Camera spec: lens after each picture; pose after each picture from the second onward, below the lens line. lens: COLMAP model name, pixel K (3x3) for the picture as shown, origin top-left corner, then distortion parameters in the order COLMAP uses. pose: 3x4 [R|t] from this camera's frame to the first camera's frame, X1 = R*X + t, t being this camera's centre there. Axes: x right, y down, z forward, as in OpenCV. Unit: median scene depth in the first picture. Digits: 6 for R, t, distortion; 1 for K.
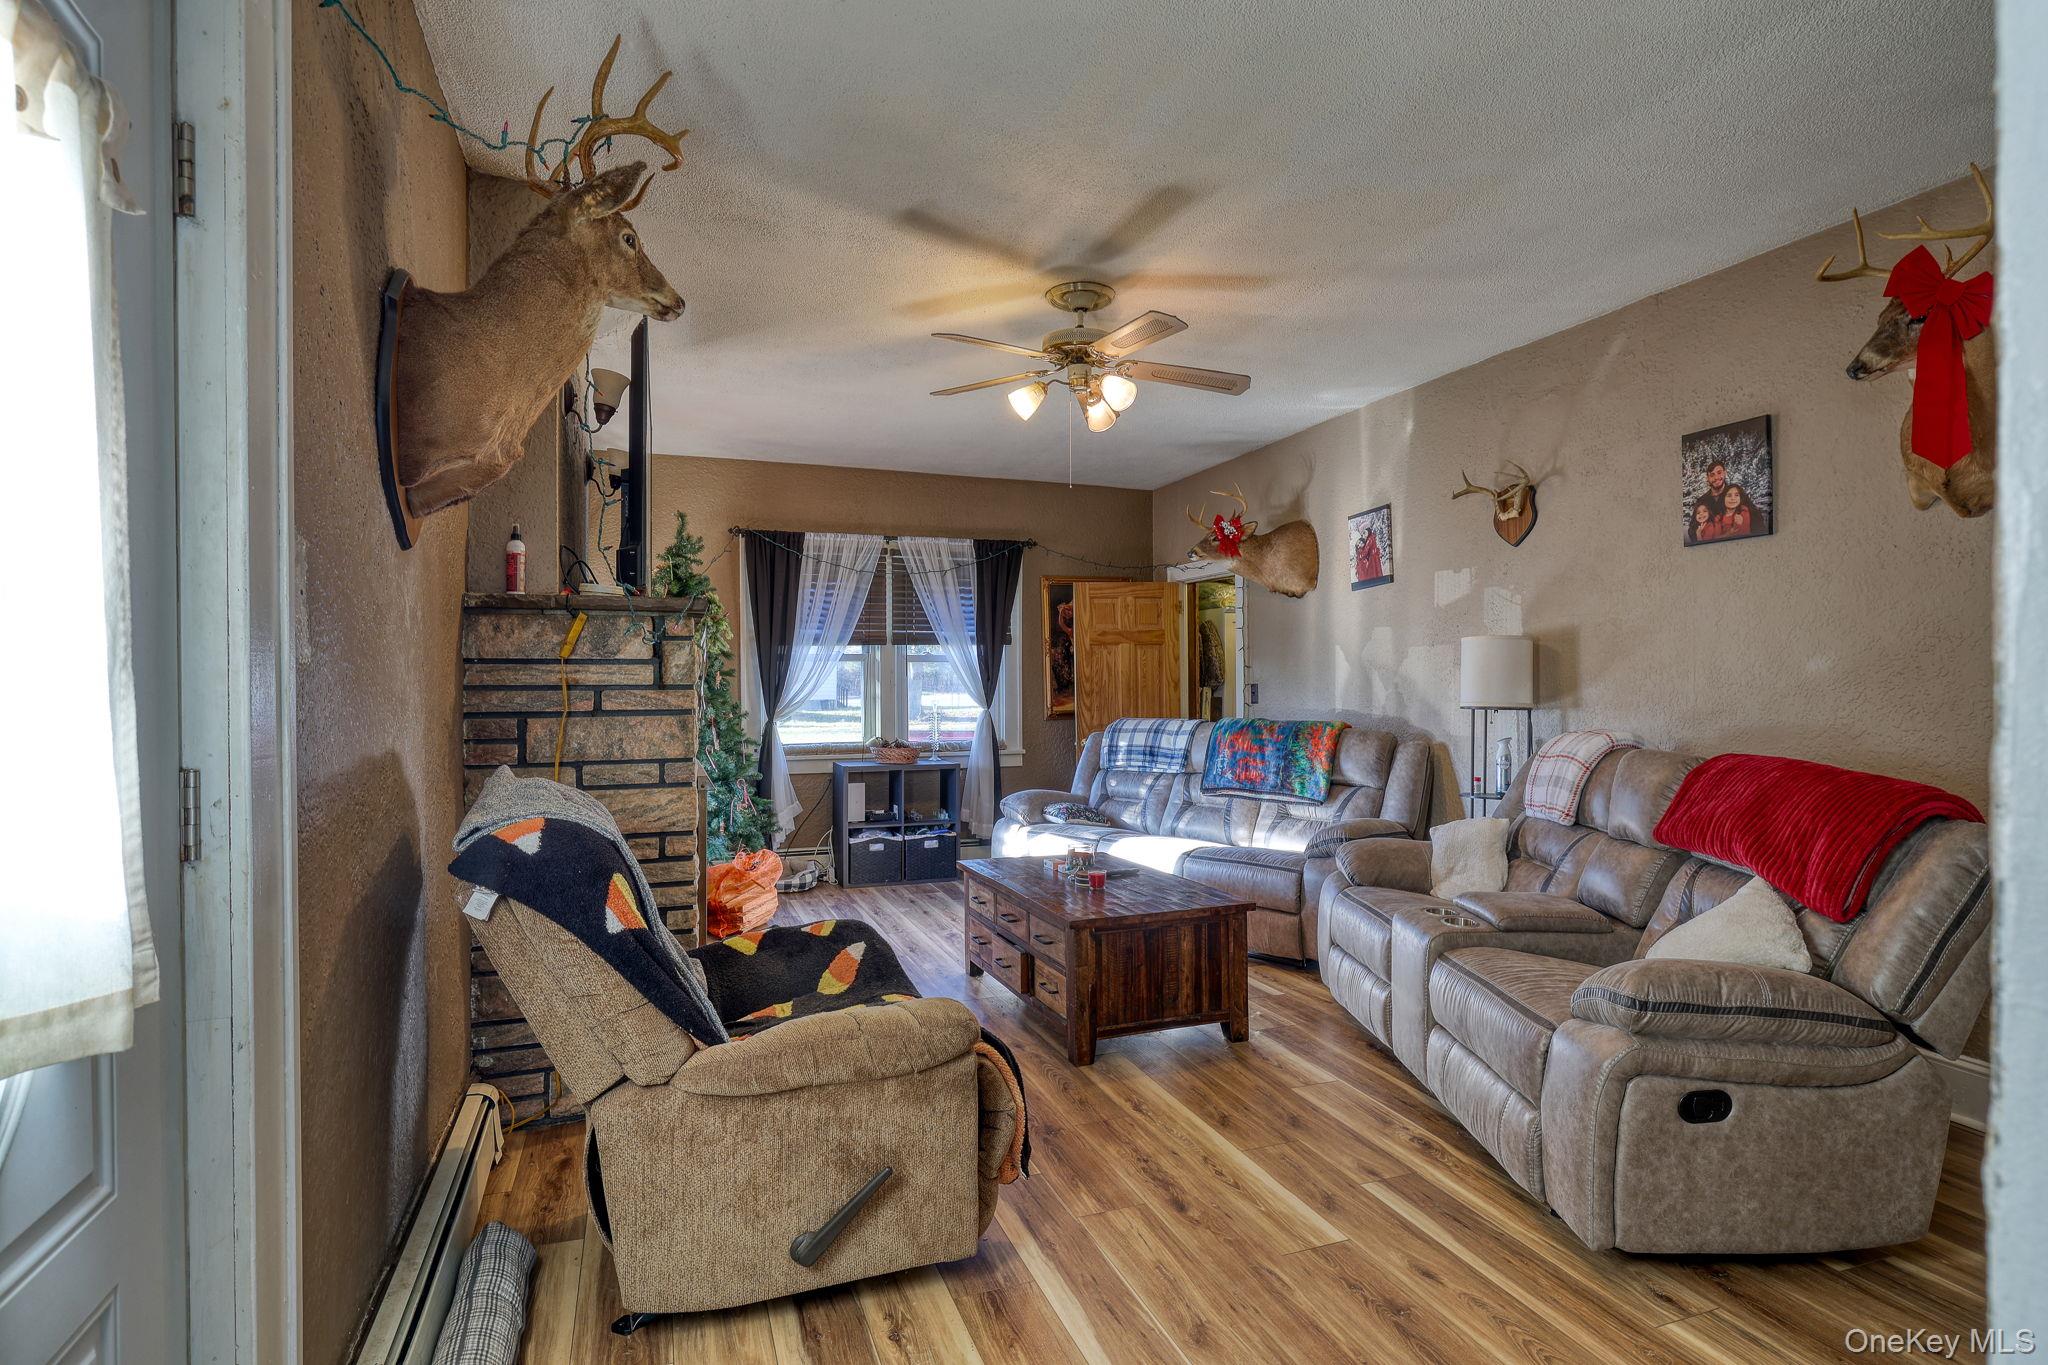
lens RADIAL K [[1012.7, 0, 1026.5], [0, 1012.7, 685.5], [0, 0, 1]] dist [-0.000630, -0.000555]
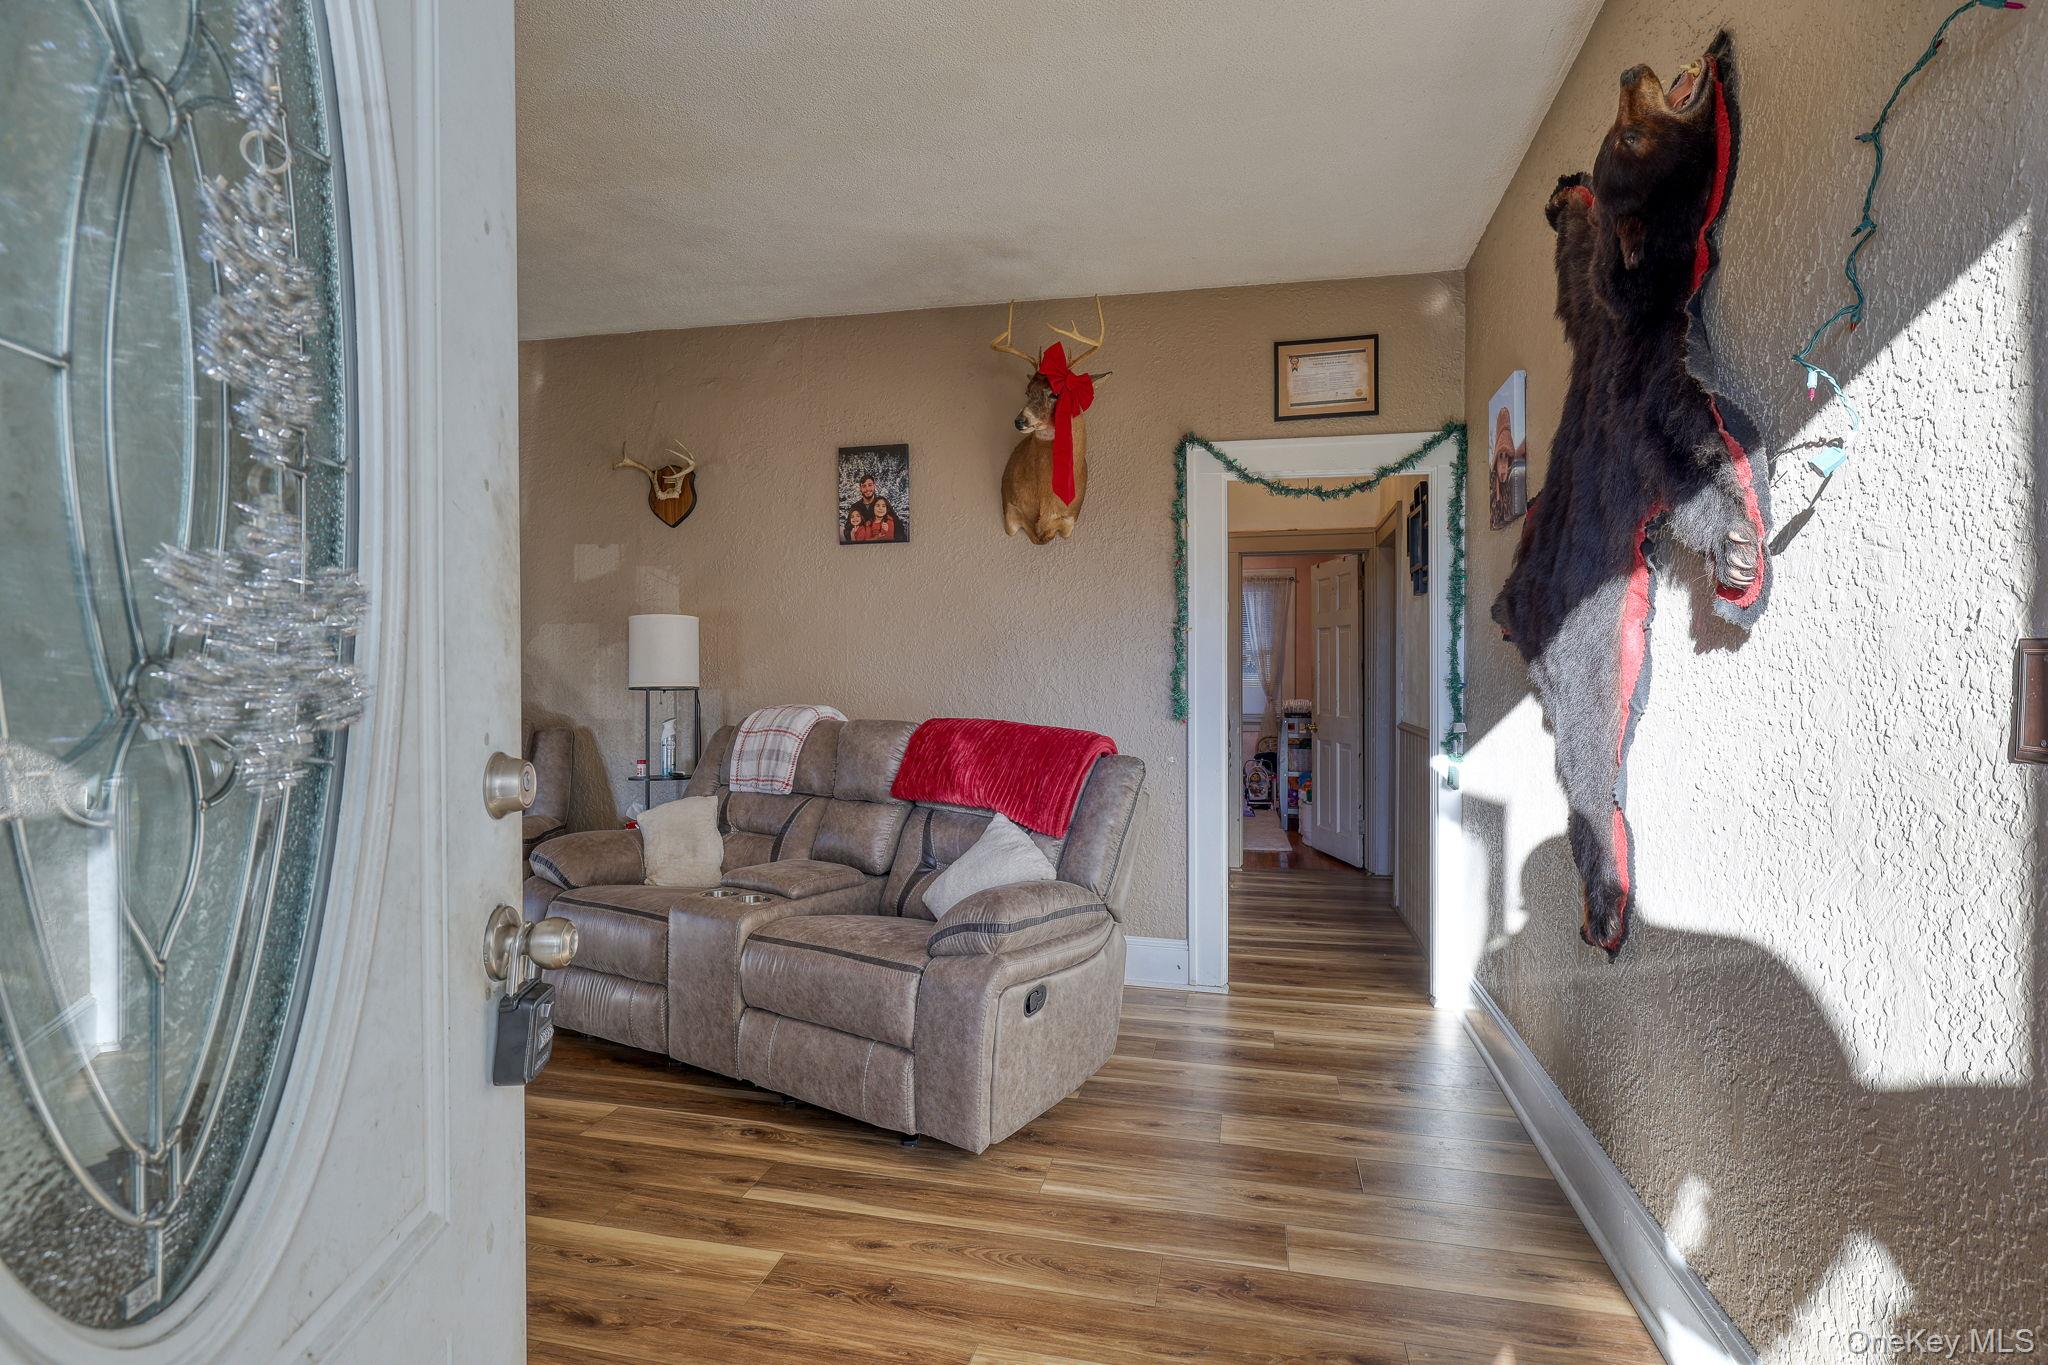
lens RADIAL K [[1012.7, 0, 1025.8], [0, 1012.7, 684.1], [0, 0, 1]] dist [-0.000630, -0.000555]
pose [[0.549074, -0.006223, 0.835750, -0.225837], [0.002180, 0.999980, 0.006014, 0.017312], [-0.835771, -0.001480, 0.549077, 0.215786]]
